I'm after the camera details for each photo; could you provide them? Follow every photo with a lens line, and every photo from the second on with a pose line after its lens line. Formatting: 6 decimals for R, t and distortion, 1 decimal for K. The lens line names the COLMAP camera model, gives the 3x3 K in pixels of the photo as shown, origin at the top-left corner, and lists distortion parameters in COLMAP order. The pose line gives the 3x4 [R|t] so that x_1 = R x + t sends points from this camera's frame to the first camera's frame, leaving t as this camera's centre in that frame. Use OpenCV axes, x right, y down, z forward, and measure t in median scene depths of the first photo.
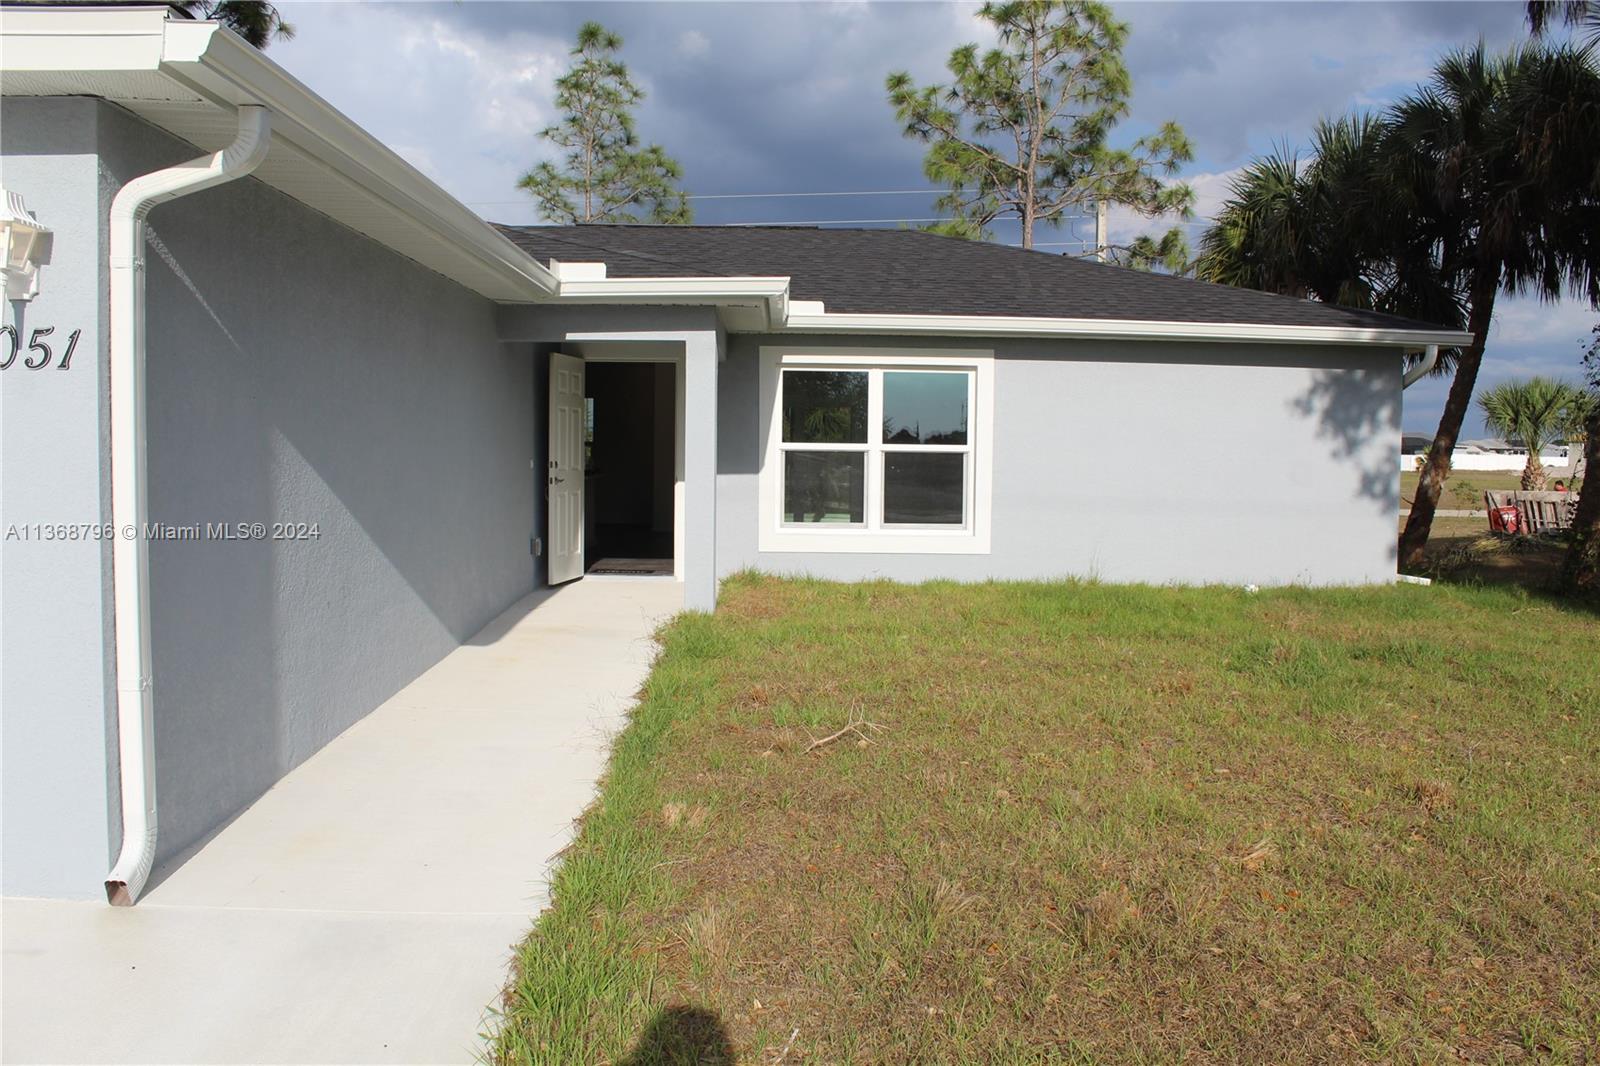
lens RADIAL K [[1327.9, 0, 800.0], [0, 1327.9, 533.0], [0, 0, 1]] dist [-0.167660, 0.166734]
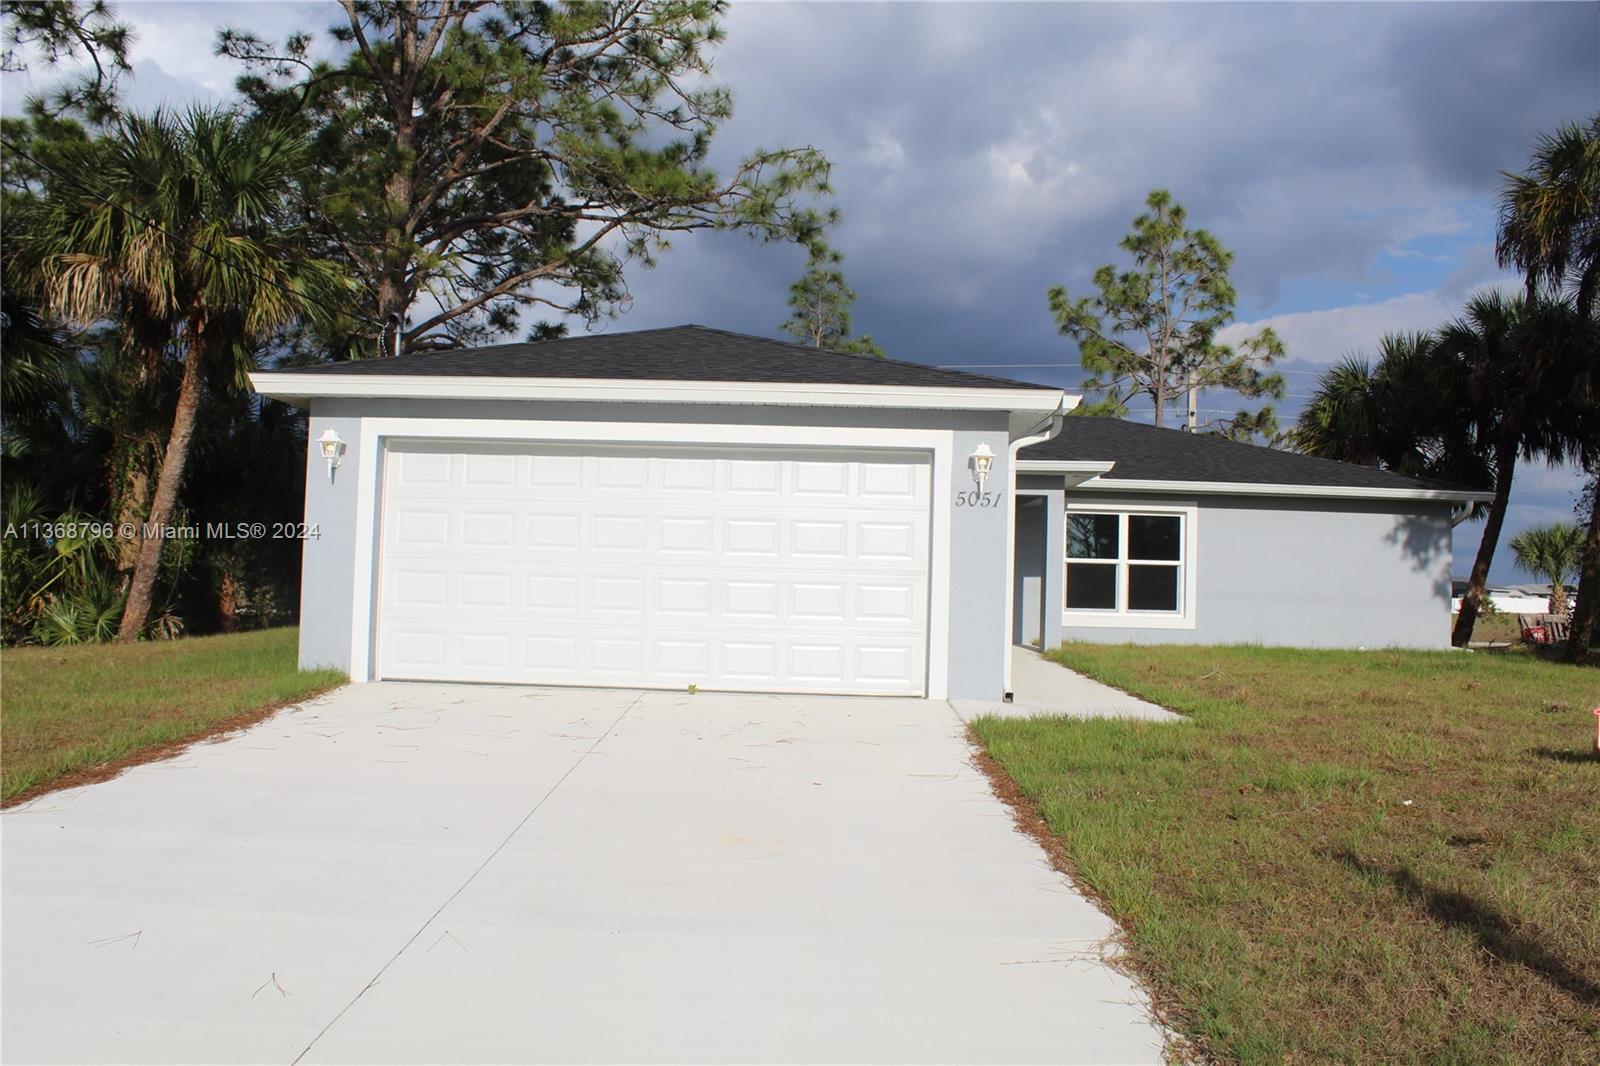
lens RADIAL K [[1327.9, 0, 800.0], [0, 1327.9, 533.0], [0, 0, 1]] dist [-0.167660, 0.166734]
pose [[0.999481, 0.014173, -0.028932, -0.176431], [-0.017184, 0.994150, -0.106630, 0.047112], [0.027251, 0.107072, 0.993878, -0.362487]]
